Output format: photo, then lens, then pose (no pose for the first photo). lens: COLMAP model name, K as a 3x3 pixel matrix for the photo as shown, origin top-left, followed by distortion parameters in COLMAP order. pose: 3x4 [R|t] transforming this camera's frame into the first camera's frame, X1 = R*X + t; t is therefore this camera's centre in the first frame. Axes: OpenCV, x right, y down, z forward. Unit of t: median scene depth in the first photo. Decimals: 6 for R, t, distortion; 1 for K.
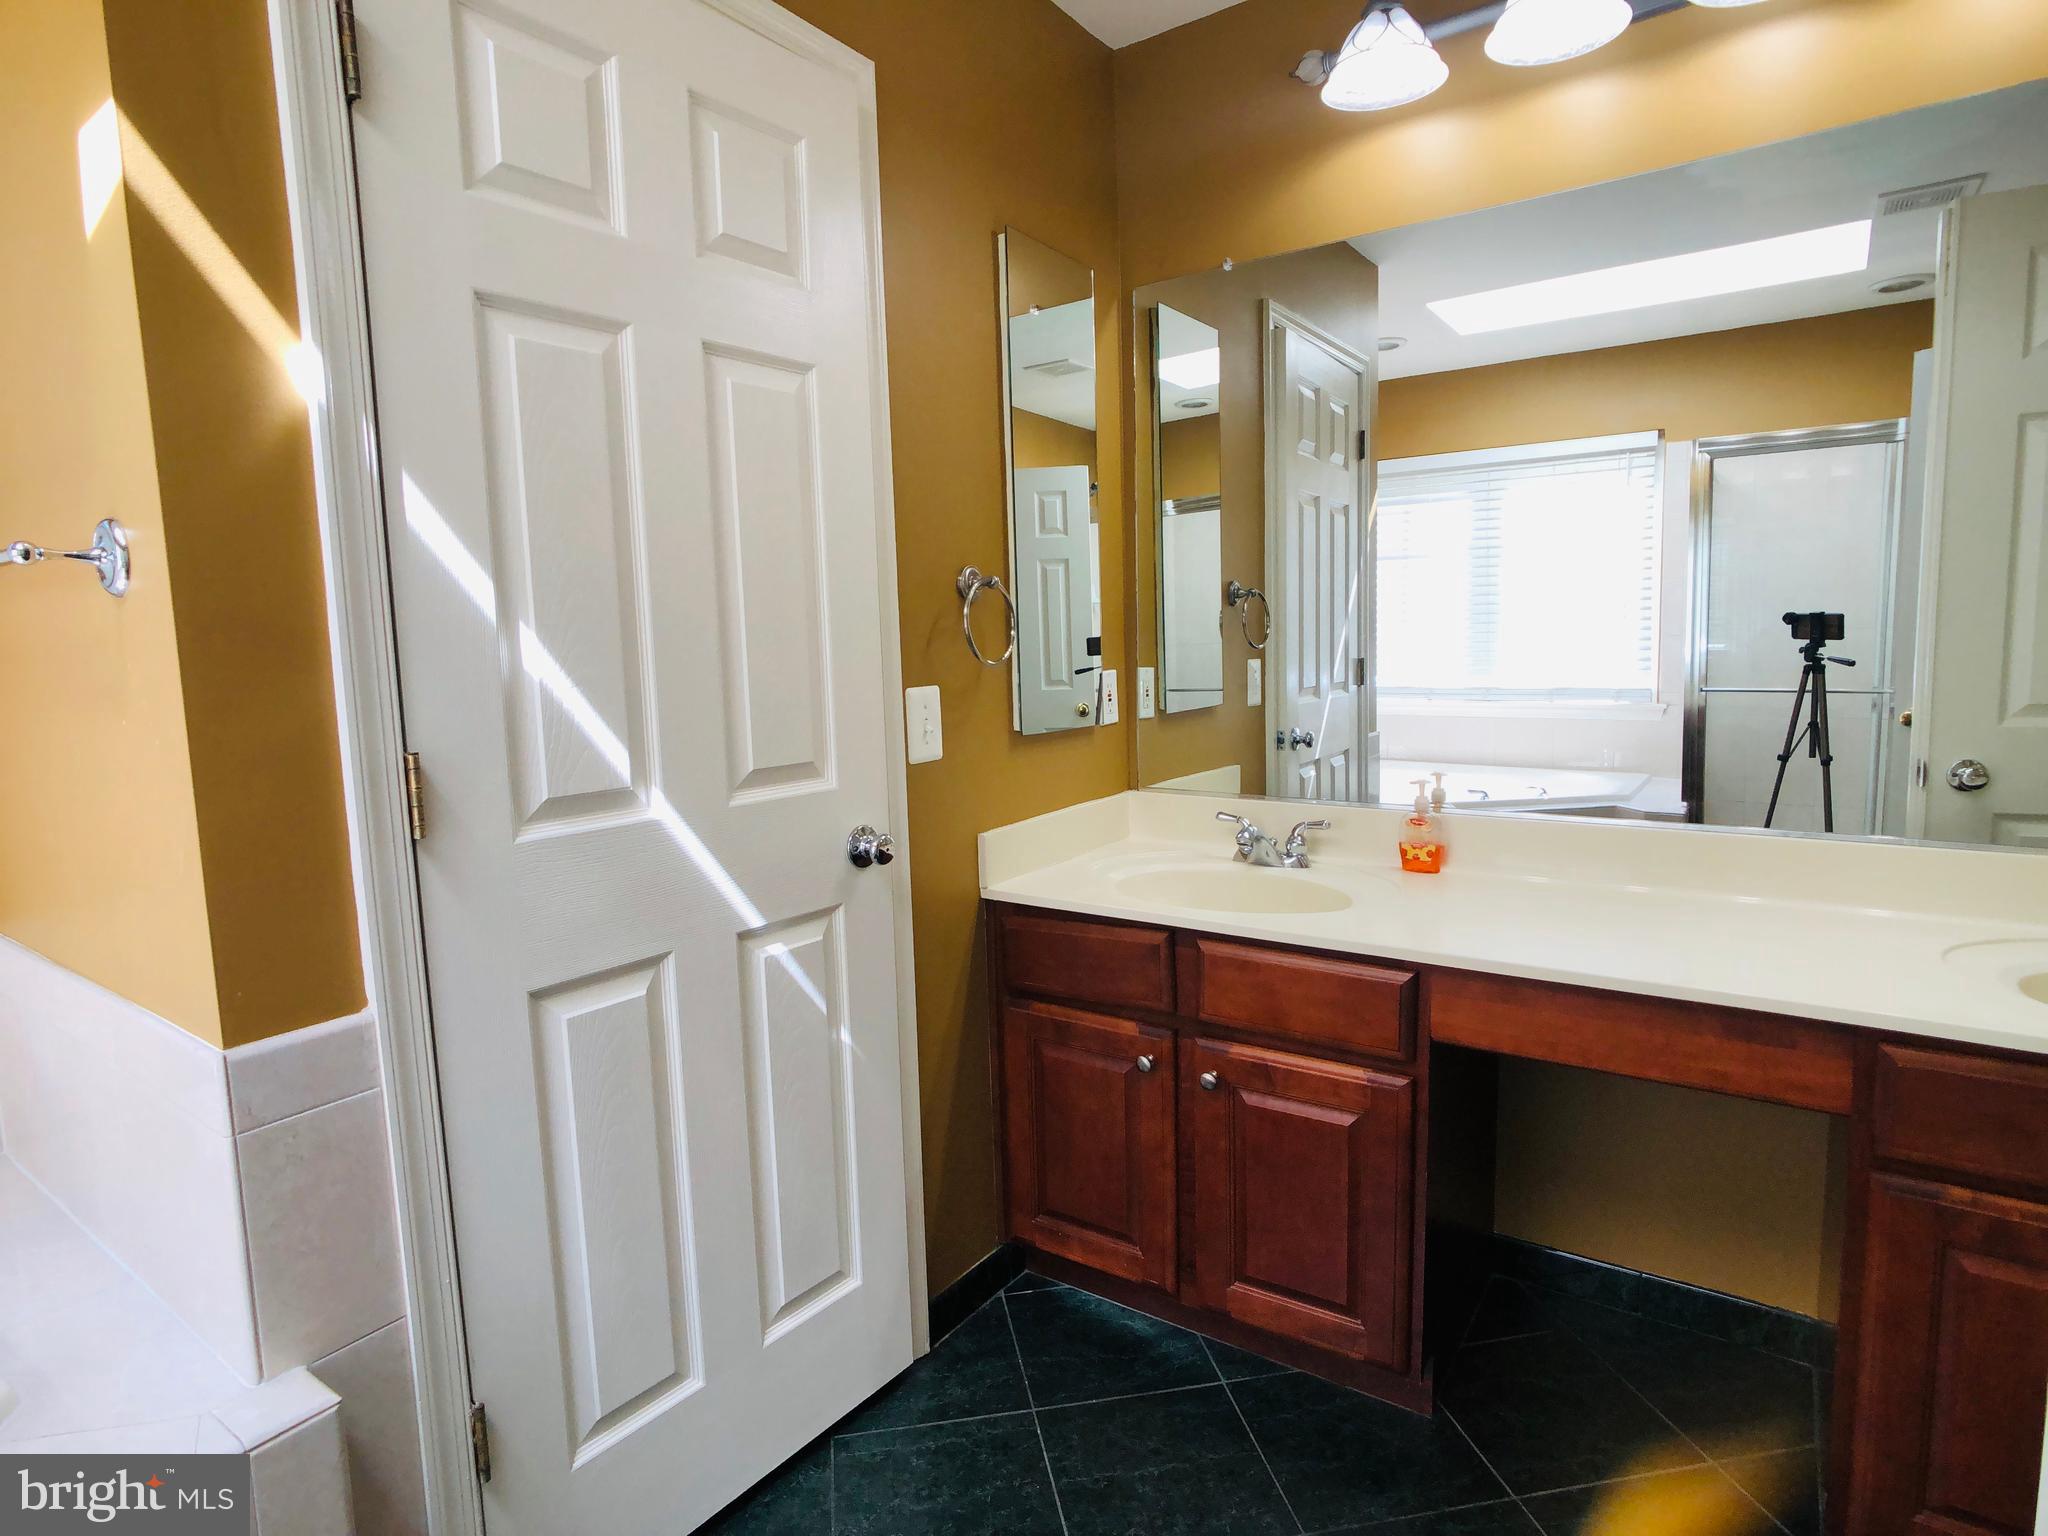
lens RADIAL K [[1090.7, 0, 1018.2], [0, 1090.7, 760.5], [0, 0, 1]] dist [-0.018890, -0.000471]
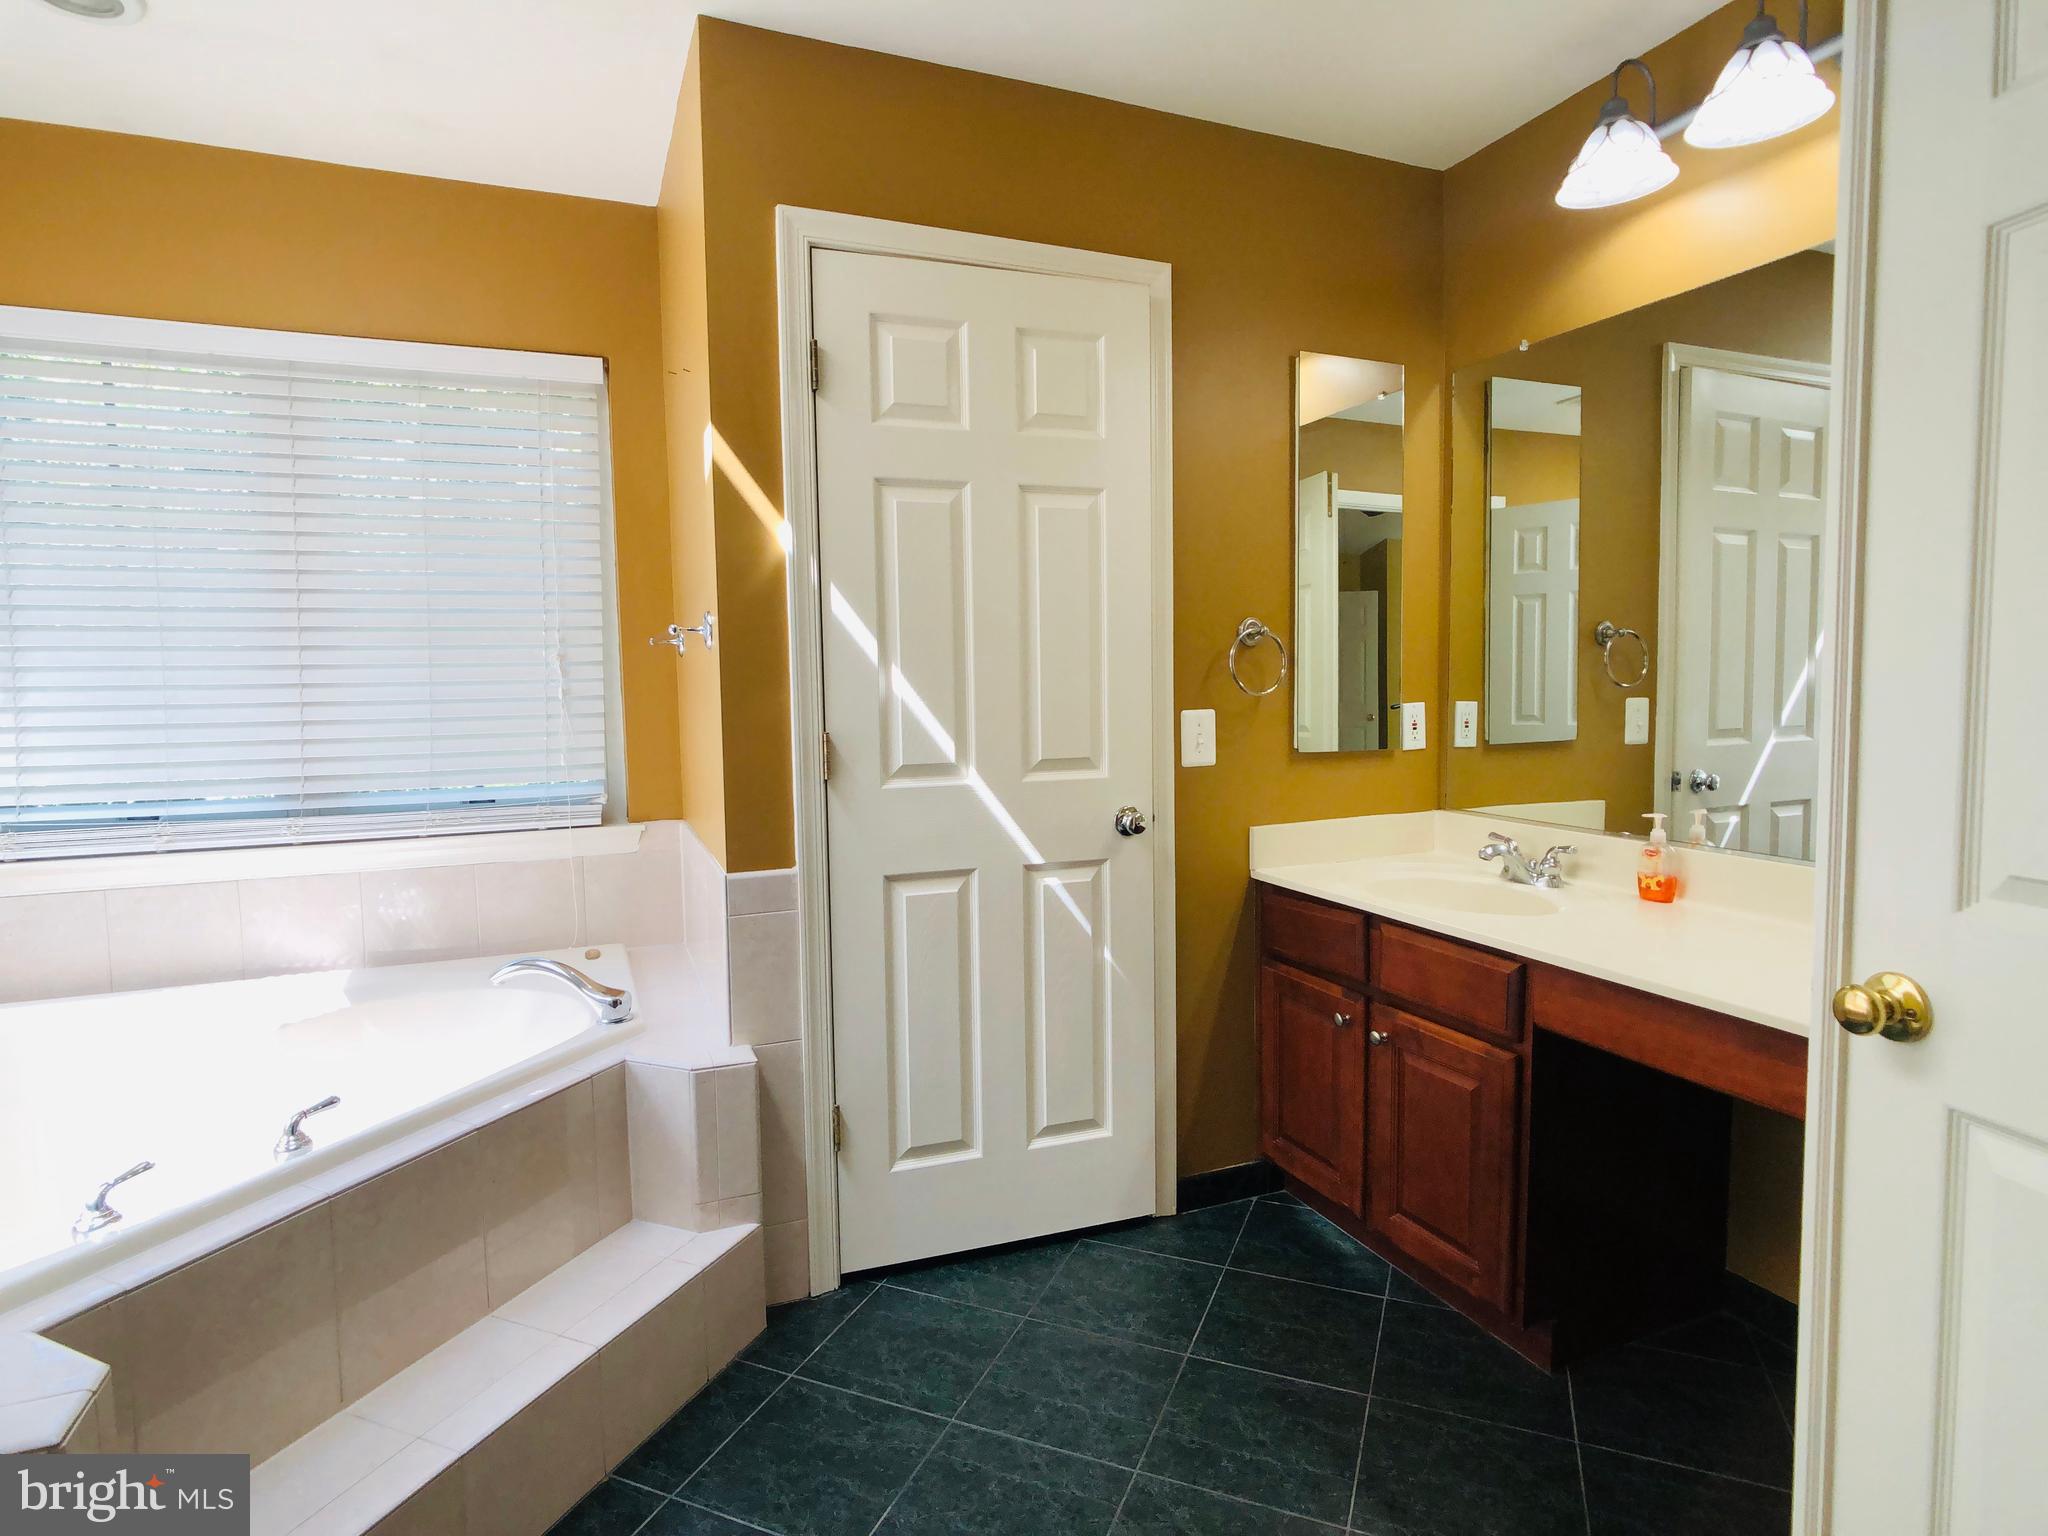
lens RADIAL K [[1090.7, 0, 1018.2], [0, 1090.7, 760.5], [0, 0, 1]] dist [-0.018890, -0.000471]
pose [[0.847298, 0.058024, -0.527938, 0.472779], [-0.070632, 0.997495, -0.003727, 0.016106], [0.526400, 0.040447, 0.849274, -0.271868]]
